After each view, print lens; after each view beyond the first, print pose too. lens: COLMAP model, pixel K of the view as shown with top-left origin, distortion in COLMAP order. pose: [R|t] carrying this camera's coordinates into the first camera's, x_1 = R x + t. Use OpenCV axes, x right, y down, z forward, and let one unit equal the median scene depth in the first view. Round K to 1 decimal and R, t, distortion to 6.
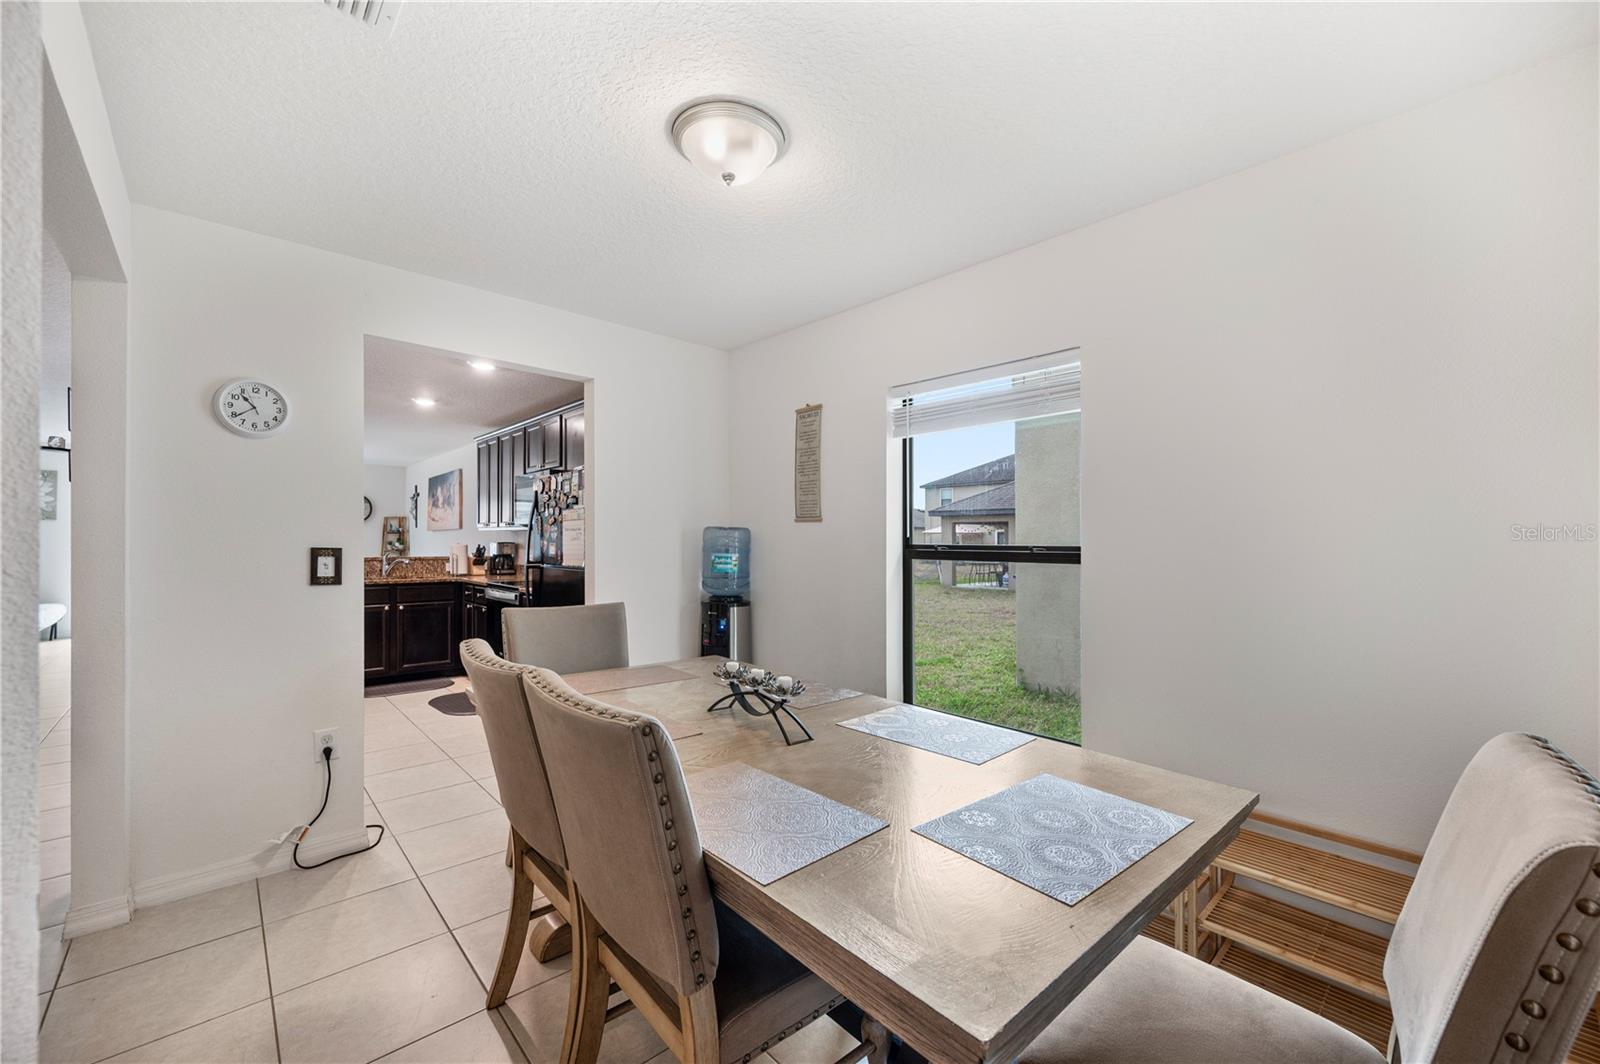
lens RADIAL K [[628.1, 0, 794.7], [0, 628.1, 543.8], [0, 0, 1]] dist [0.004350, -0.000071]
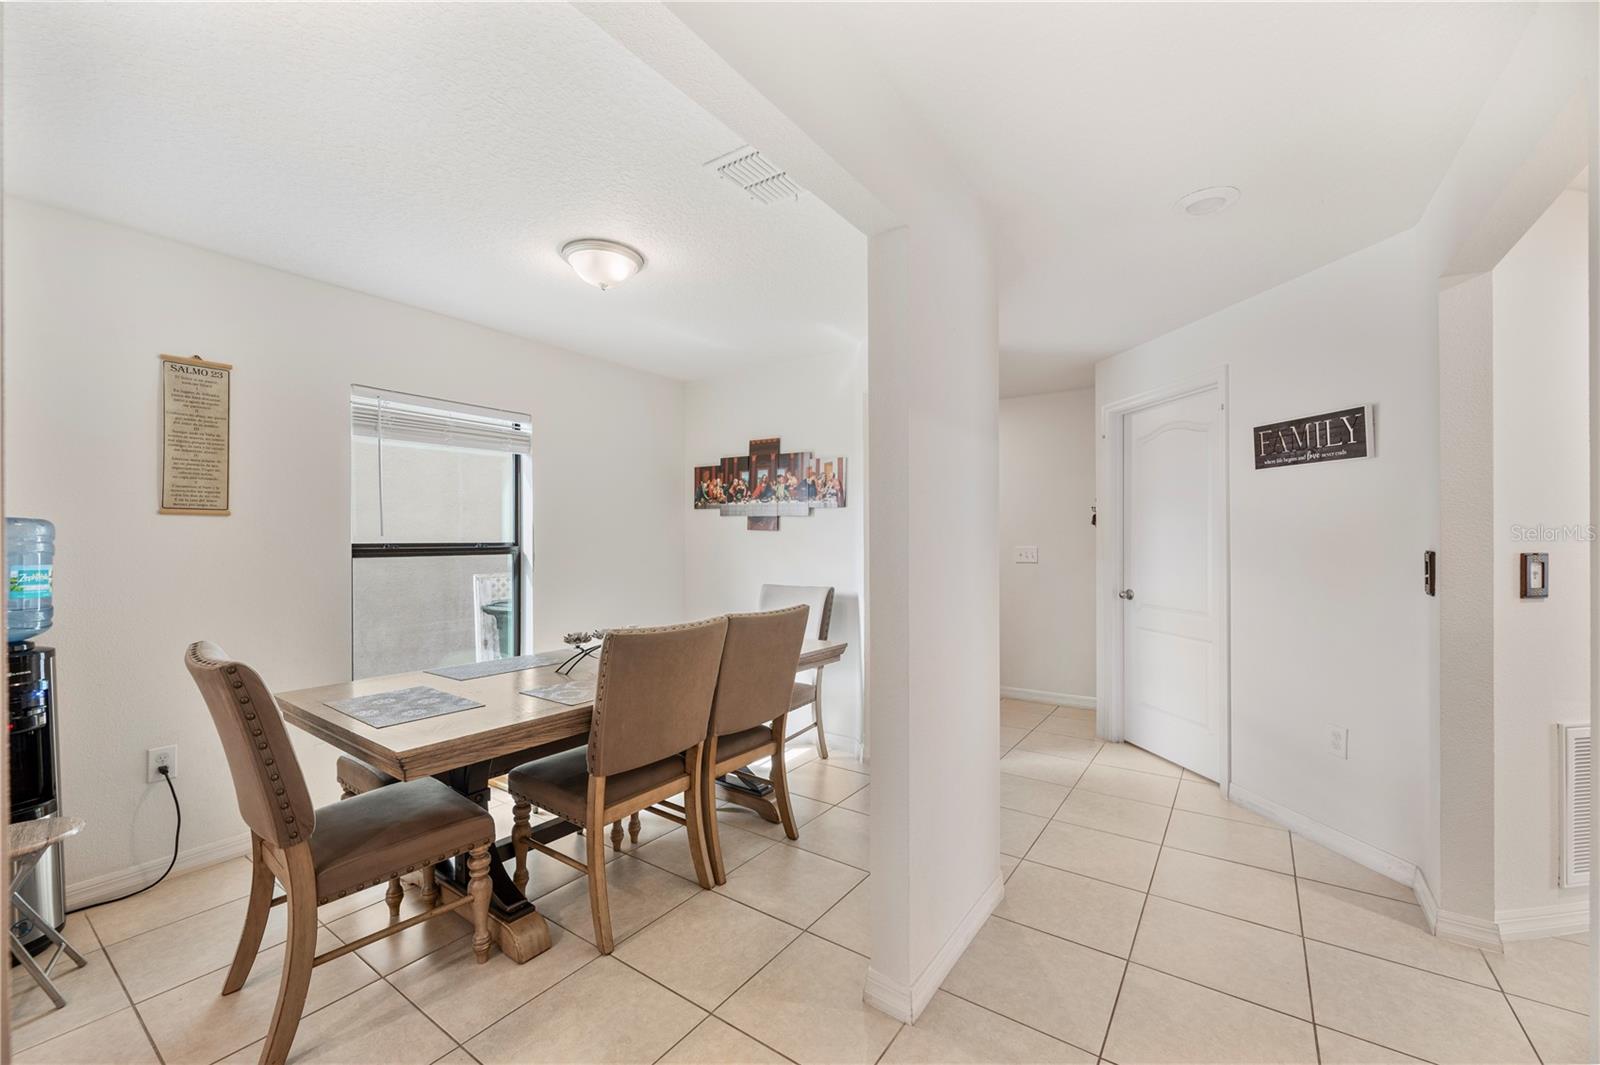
lens RADIAL K [[626.4, 0, 804.9], [0, 626.4, 542.6], [0, 0, 1]] dist [-0.010389, -0.000139]
pose [[-0.210554, -0.014084, 0.977481, -0.512375], [0.004934, 0.999868, 0.015469, -0.006336], [-0.977570, 0.008080, -0.210457, 0.275551]]
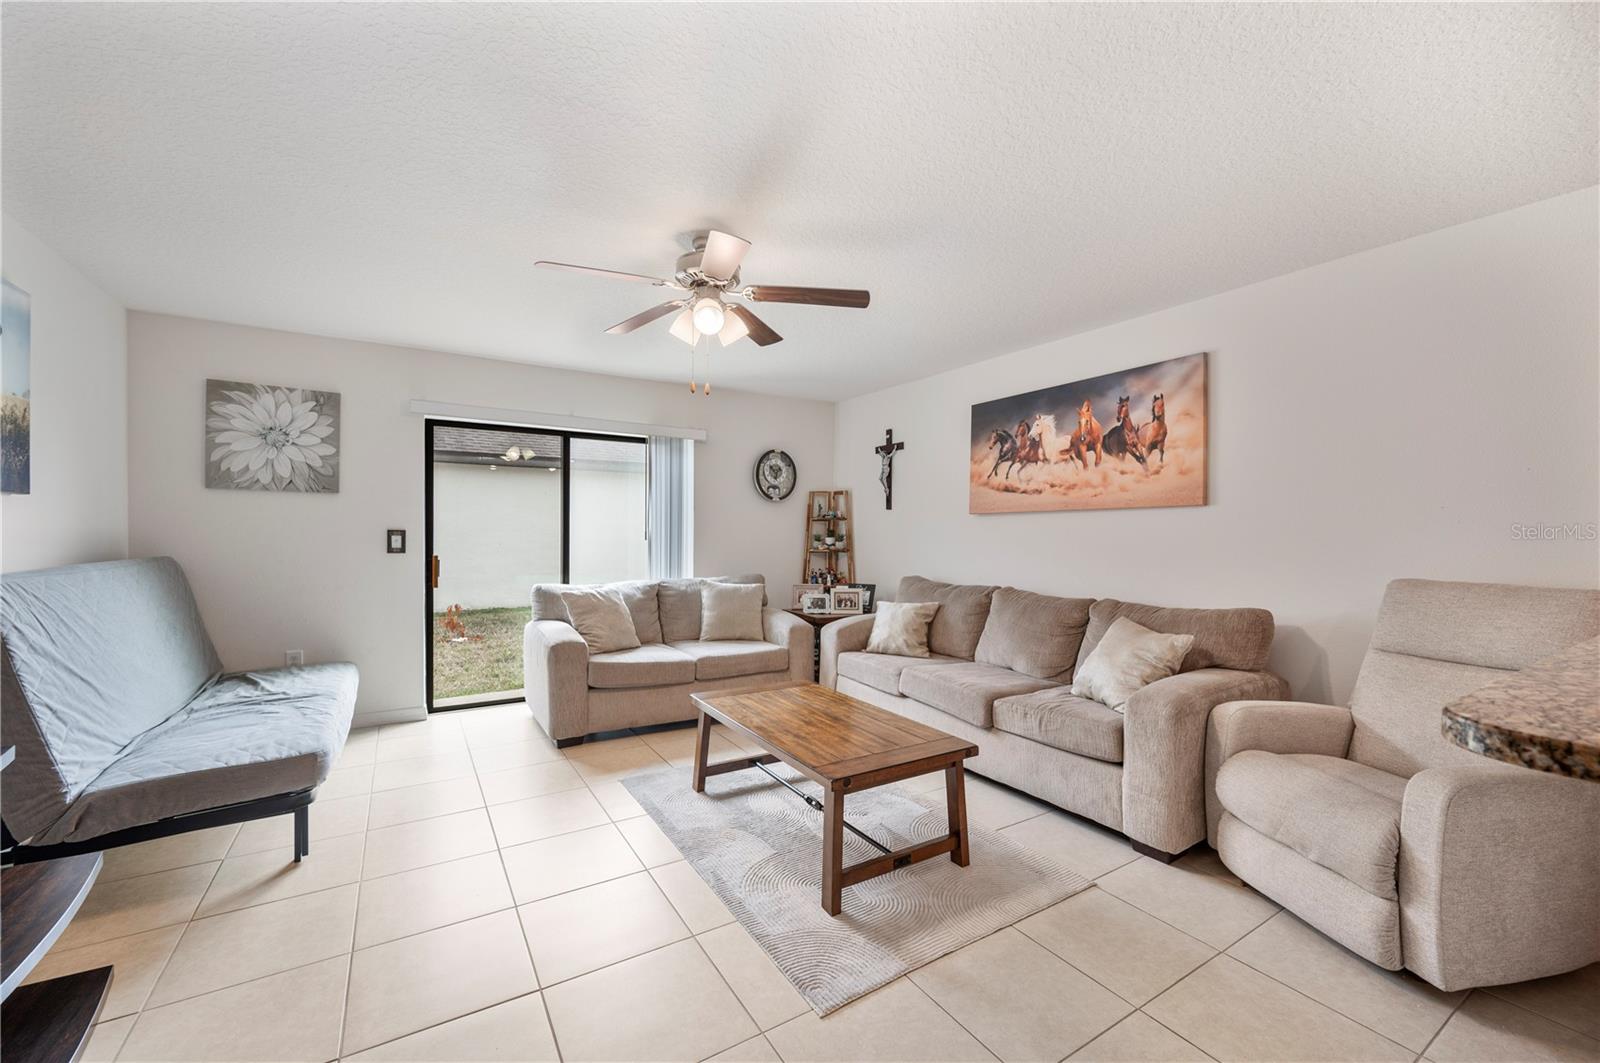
lens RADIAL K [[634.8, 0, 803.7], [0, 634.8, 536.6], [0, 0, 1]] dist [-0.000887, -0.000042]
pose [[0.983121, 0.001224, -0.182955, -1.026776], [-0.000657, 0.999995, 0.003161, -0.007713], [0.182958, -0.002987, 0.983116, 0.819115]]
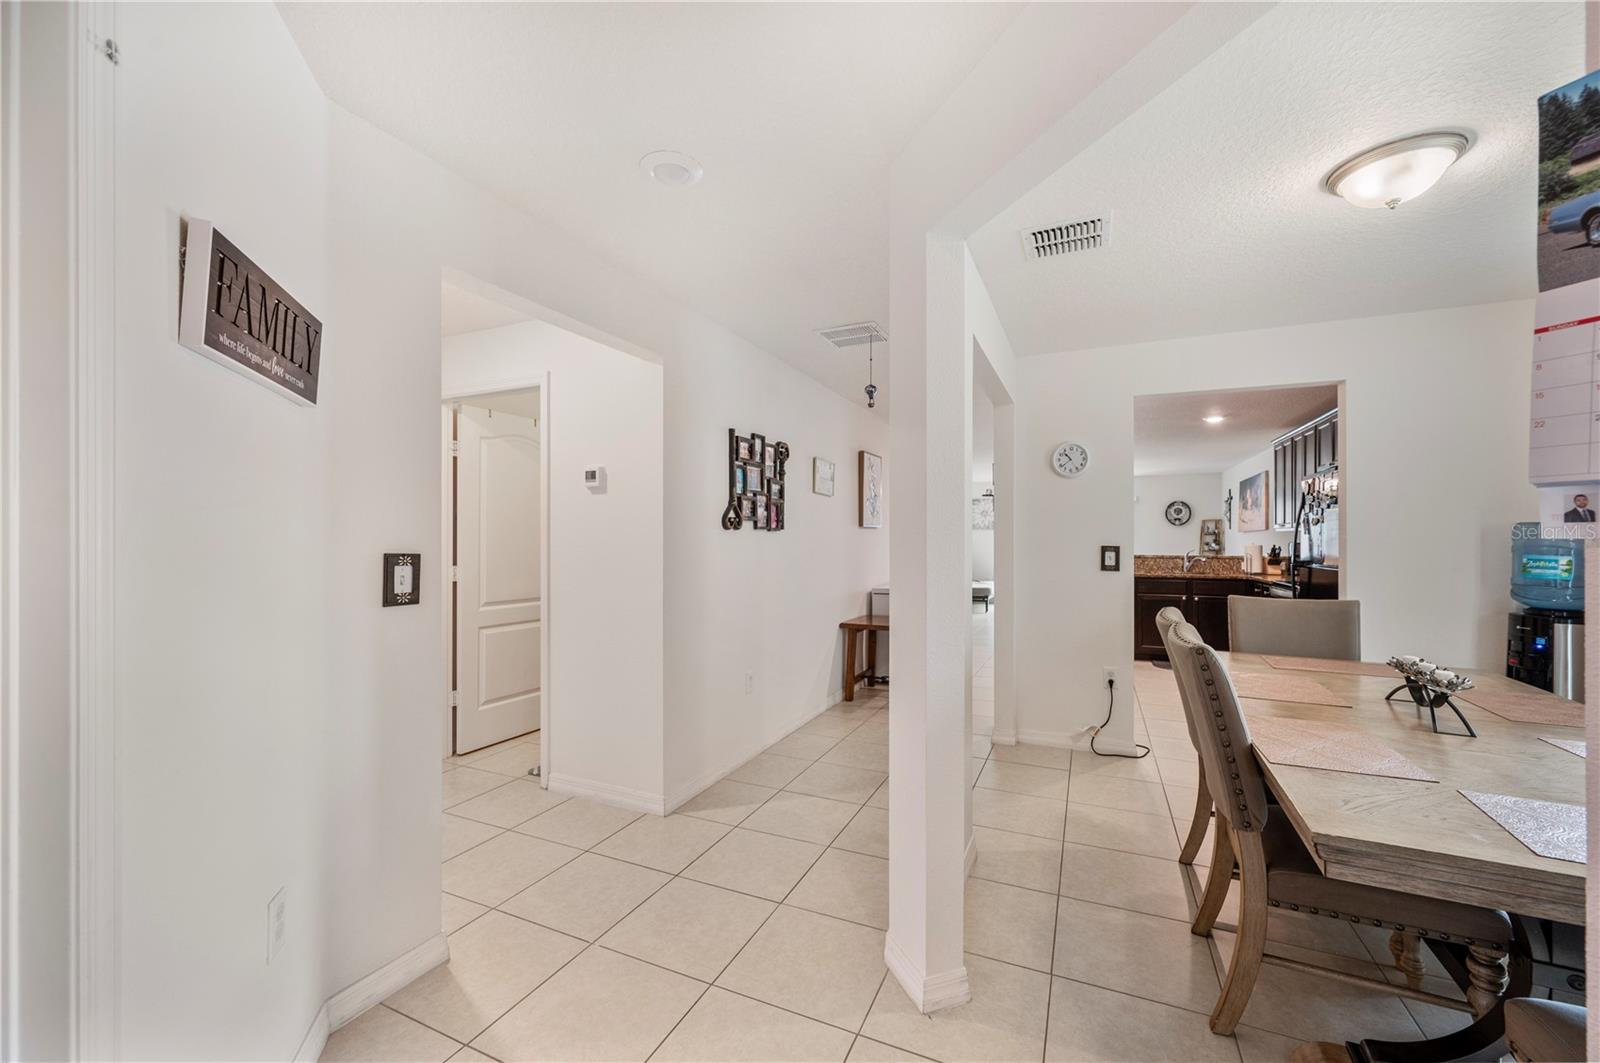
lens RADIAL K [[626.4, 0, 804.9], [0, 626.4, 541.6], [0, 0, 1]] dist [-0.010389, -0.000139]
pose [[0.385416, -0.003142, -0.922738, 0.158968], [-0.002009, 0.999989, -0.004244, 0.001875], [0.922741, 0.003490, 0.385405, -0.110662]]
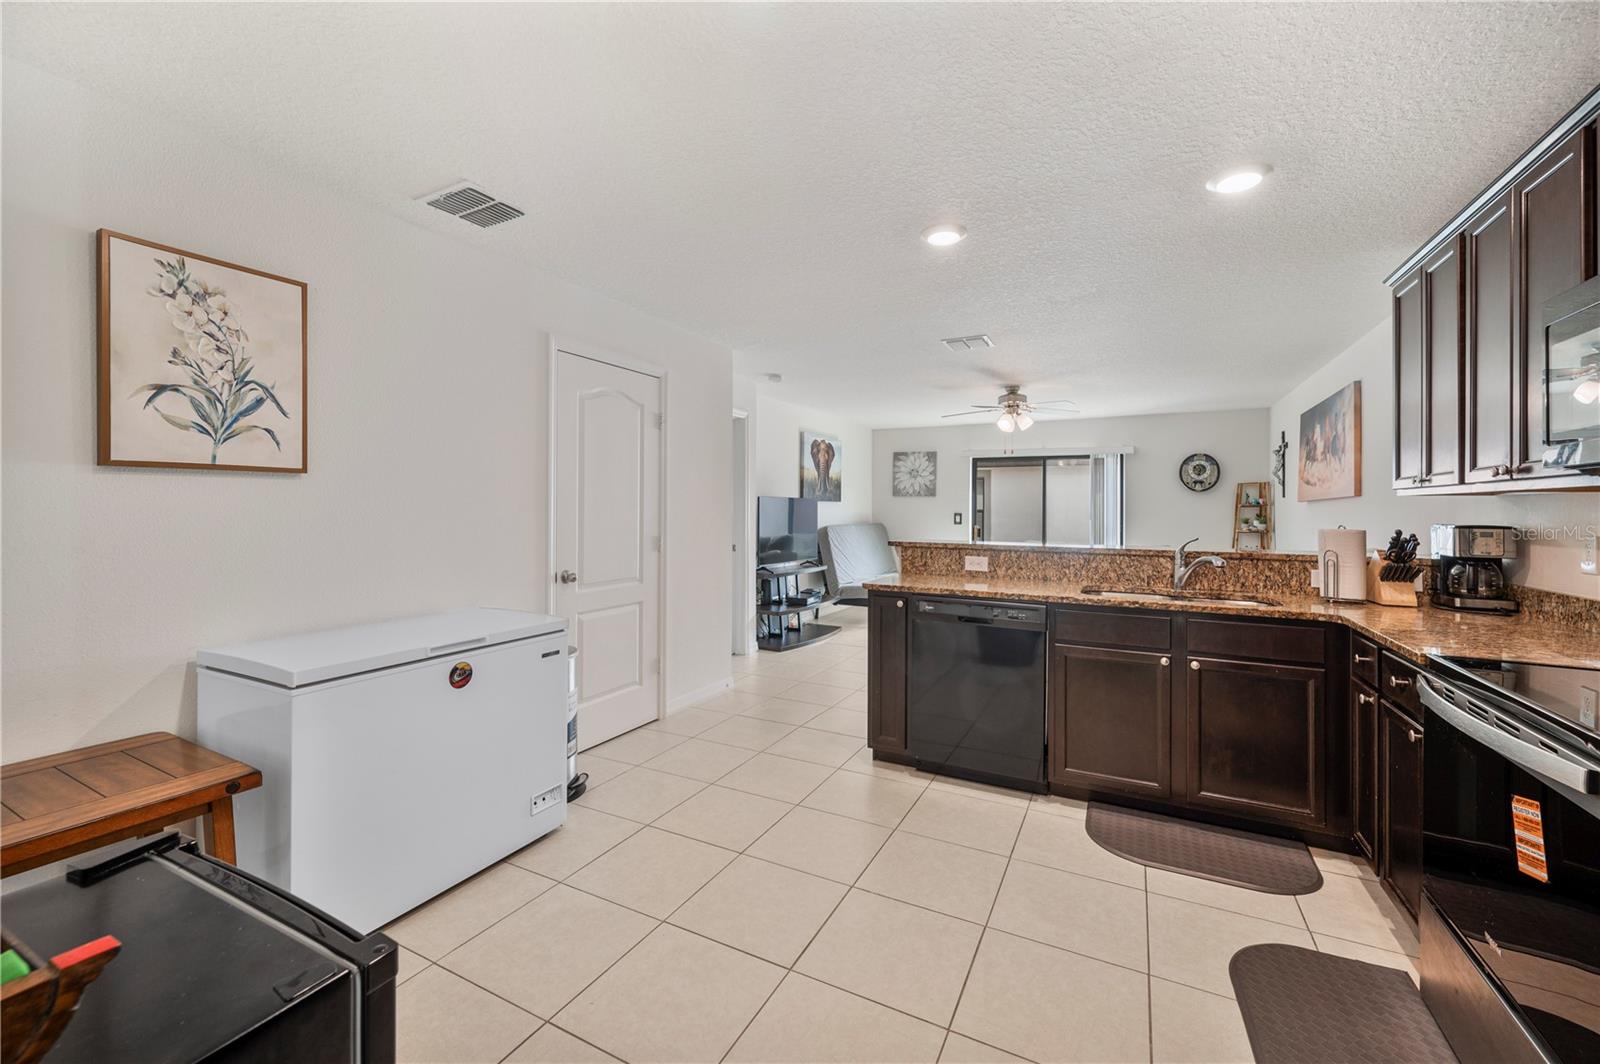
lens RADIAL K [[646.1, 0, 809.3], [0, 646.1, 505.4], [0, 0, 1]] dist [-0.001727, -0.000655]
pose [[0.352810, -0.009615, -0.935646, -0.280659], [-0.010873, 0.999838, -0.014375, -0.005470], [0.935632, 0.015245, 0.352648, 0.565725]]
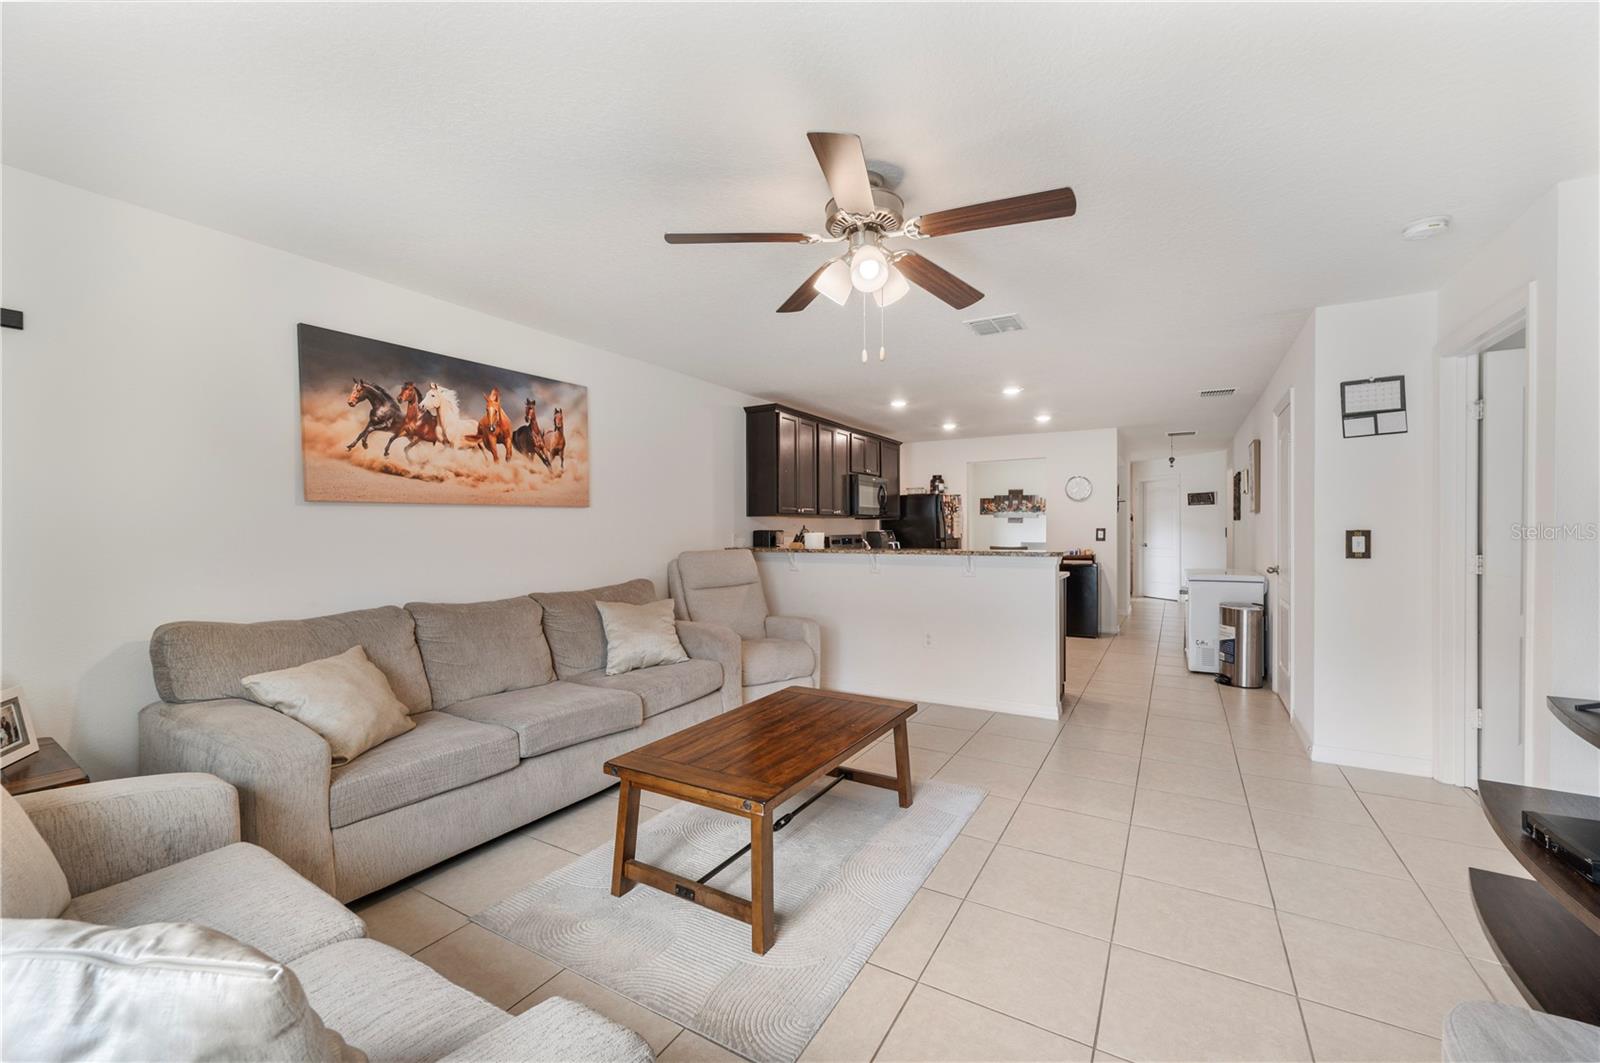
lens RADIAL K [[635.6, 0, 800.0], [0, 635.6, 531.5], [0, 0, 1]] dist [-0.001161, -0.000052]
pose [[-0.283813, -0.009992, 0.958828, -1.553521], [0.007634, 0.999890, 0.012679, -0.013501], [-0.958849, 0.010918, -0.283705, 1.426867]]
